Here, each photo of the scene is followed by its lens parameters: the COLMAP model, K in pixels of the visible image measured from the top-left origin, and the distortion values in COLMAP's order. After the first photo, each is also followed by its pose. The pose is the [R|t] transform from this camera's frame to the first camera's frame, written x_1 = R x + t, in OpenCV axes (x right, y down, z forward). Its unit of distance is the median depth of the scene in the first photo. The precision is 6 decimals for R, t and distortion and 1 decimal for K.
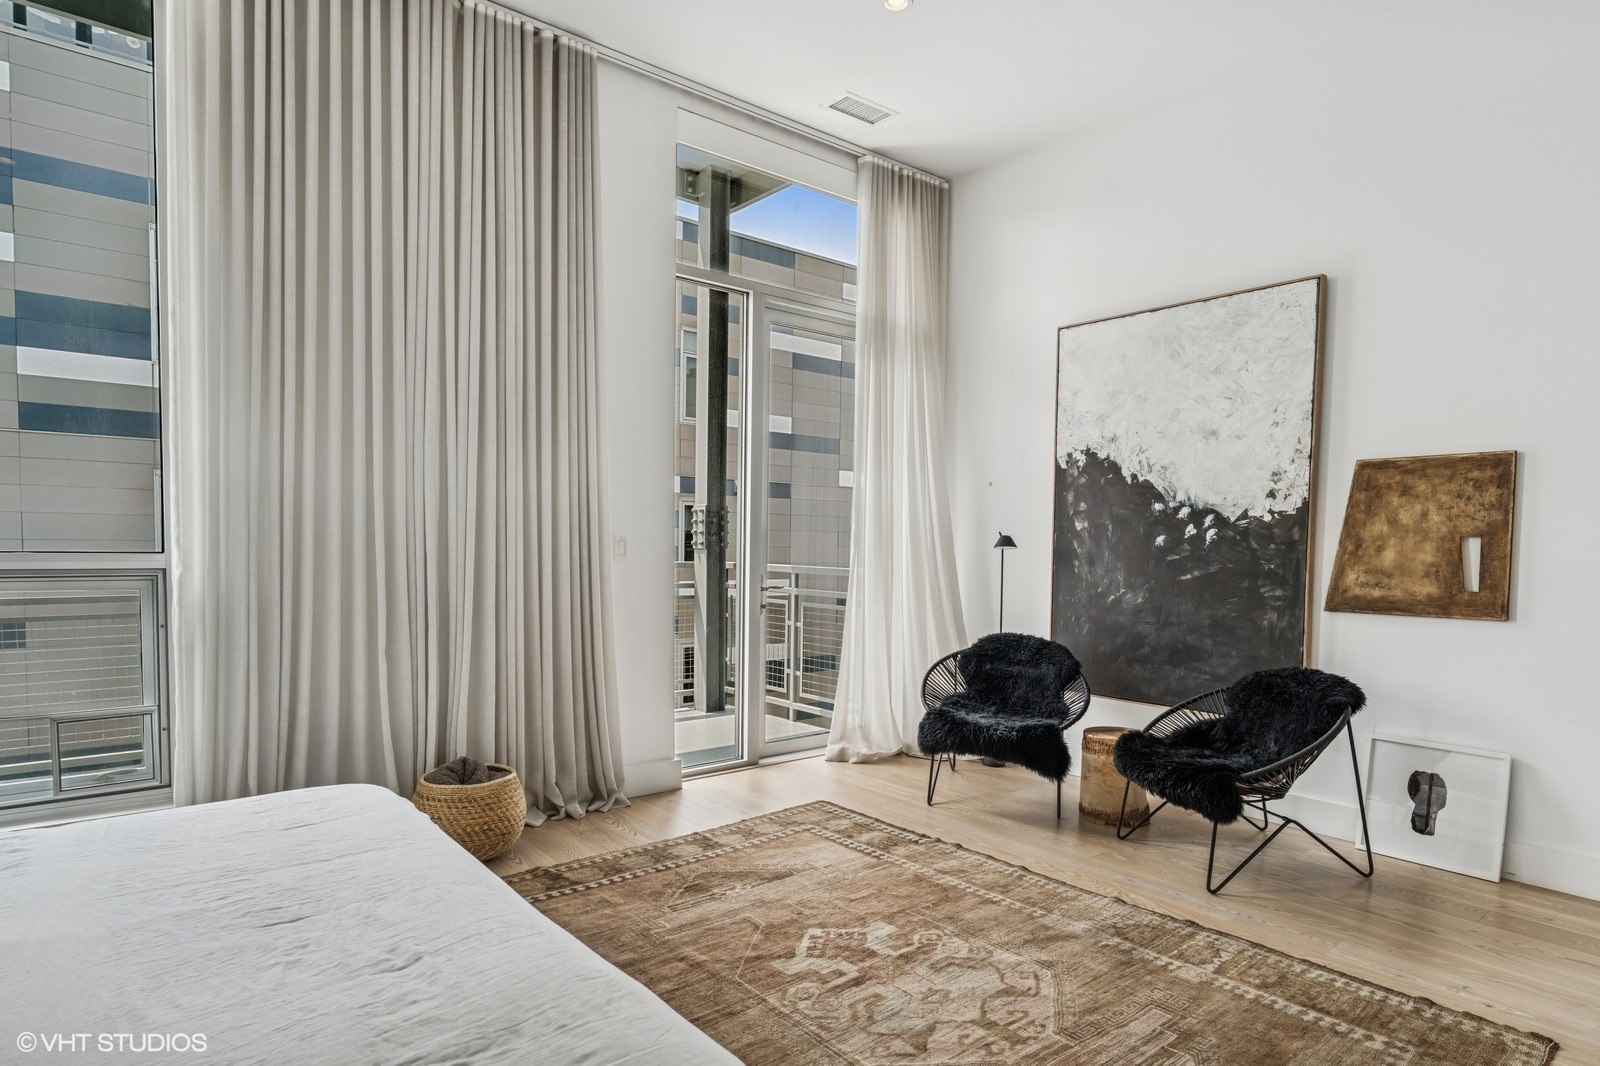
lens RADIAL K [[919.8, 0, 802.7], [0, 919.8, 552.3], [0, 0, 1]] dist [-0.004973, 0.000879]
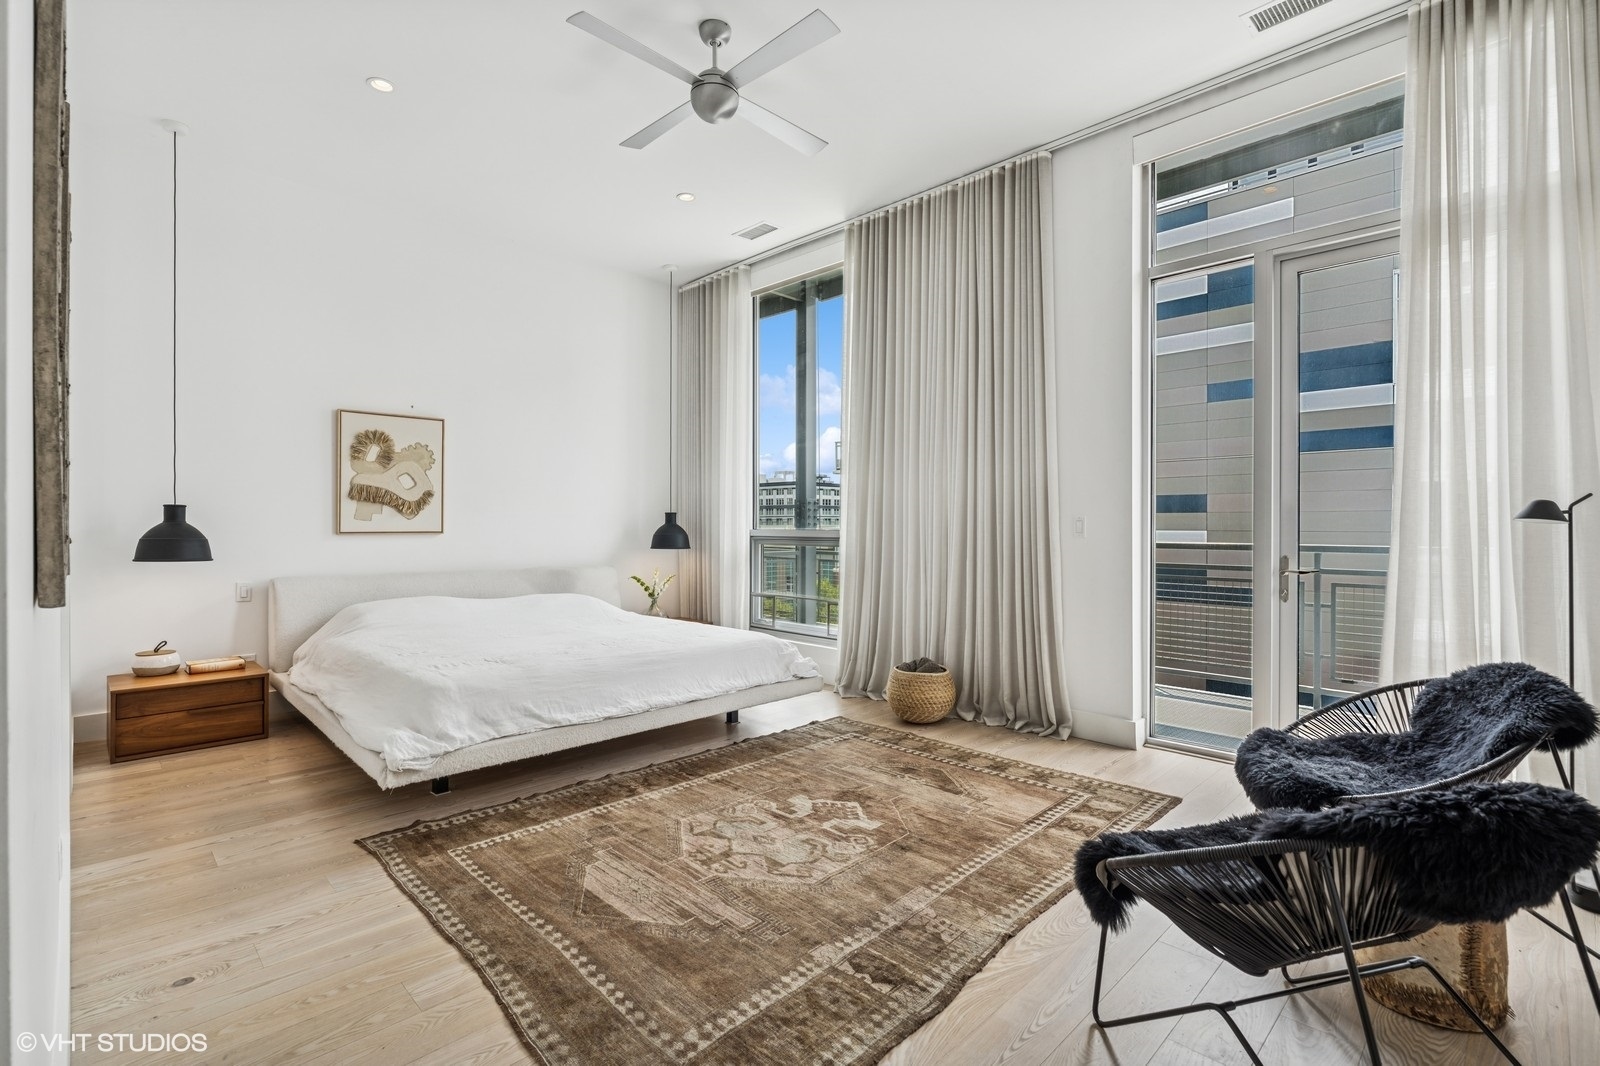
lens RADIAL K [[735.4, 0, 798.4], [0, 735.4, 523.3], [0, 0, 1]] dist [-0.004993, 0.001141]
pose [[0.064738, -0.020158, -0.997699, 1.020508], [-0.007074, 0.999762, -0.020659, 0.011393], [0.997877, 0.008395, 0.064580, 0.766190]]
